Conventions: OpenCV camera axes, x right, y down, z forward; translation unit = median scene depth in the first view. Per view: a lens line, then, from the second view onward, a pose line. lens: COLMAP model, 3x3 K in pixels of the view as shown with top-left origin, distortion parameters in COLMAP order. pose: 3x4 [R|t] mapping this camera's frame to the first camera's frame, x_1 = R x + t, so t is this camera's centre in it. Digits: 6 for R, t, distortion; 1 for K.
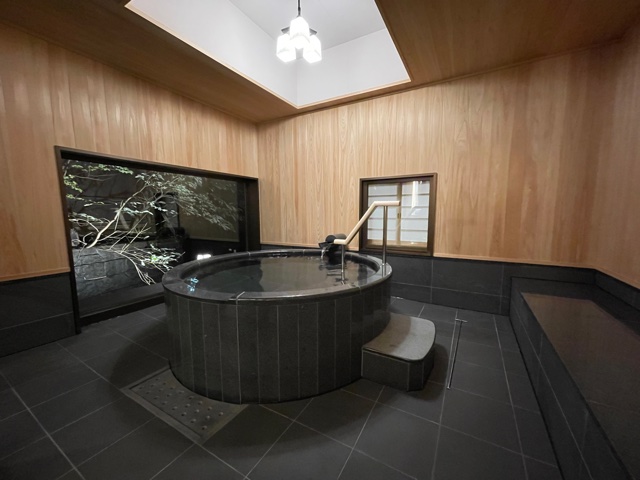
lens RADIAL K [[255.2, 0, 327.4], [0, 255.2, 240.6], [0, 0, 1]] dist [0.000602, 0.000030]
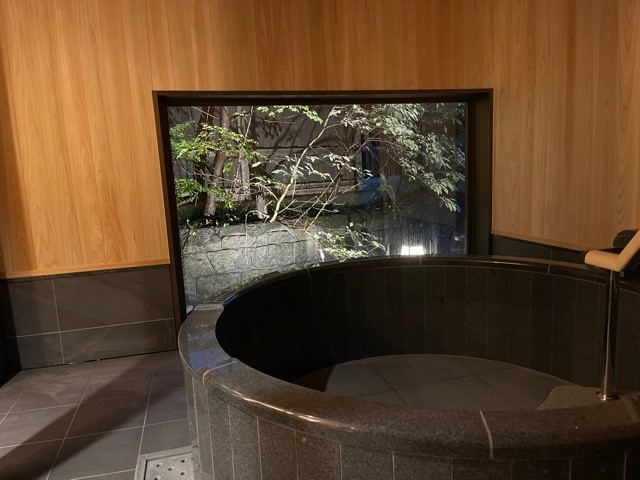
lens RADIAL K [[475.6, 0, 320.0], [0, 475.6, 240.0], [0, 0, 1]] dist [0.006278, 0.002458]
pose [[0.712826, 0.077865, -0.697005, 0.149386], [-0.036787, 0.996601, 0.073711, -0.038646], [0.700375, -0.026903, 0.713268, 0.211949]]
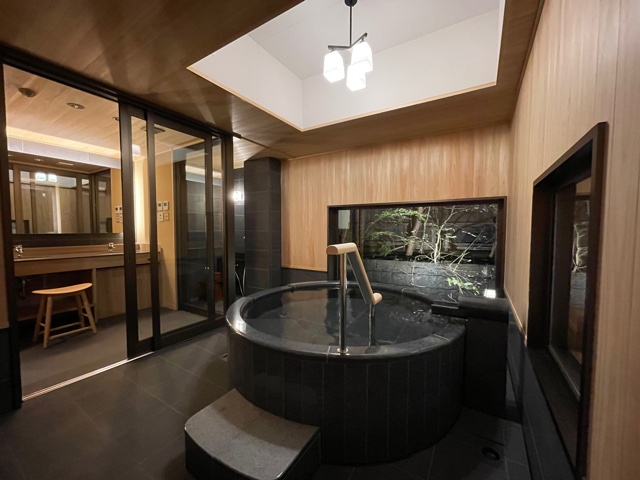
lens RADIAL K [[255.2, 0, 327.4], [0, 255.2, 240.6], [0, 0, 1]] dist [0.000602, 0.000030]
pose [[-0.025870, 0.050006, -0.998414, 0.598879], [-0.110488, 0.992486, 0.052572, -0.142980], [0.993541, 0.111673, -0.020150, 0.706994]]
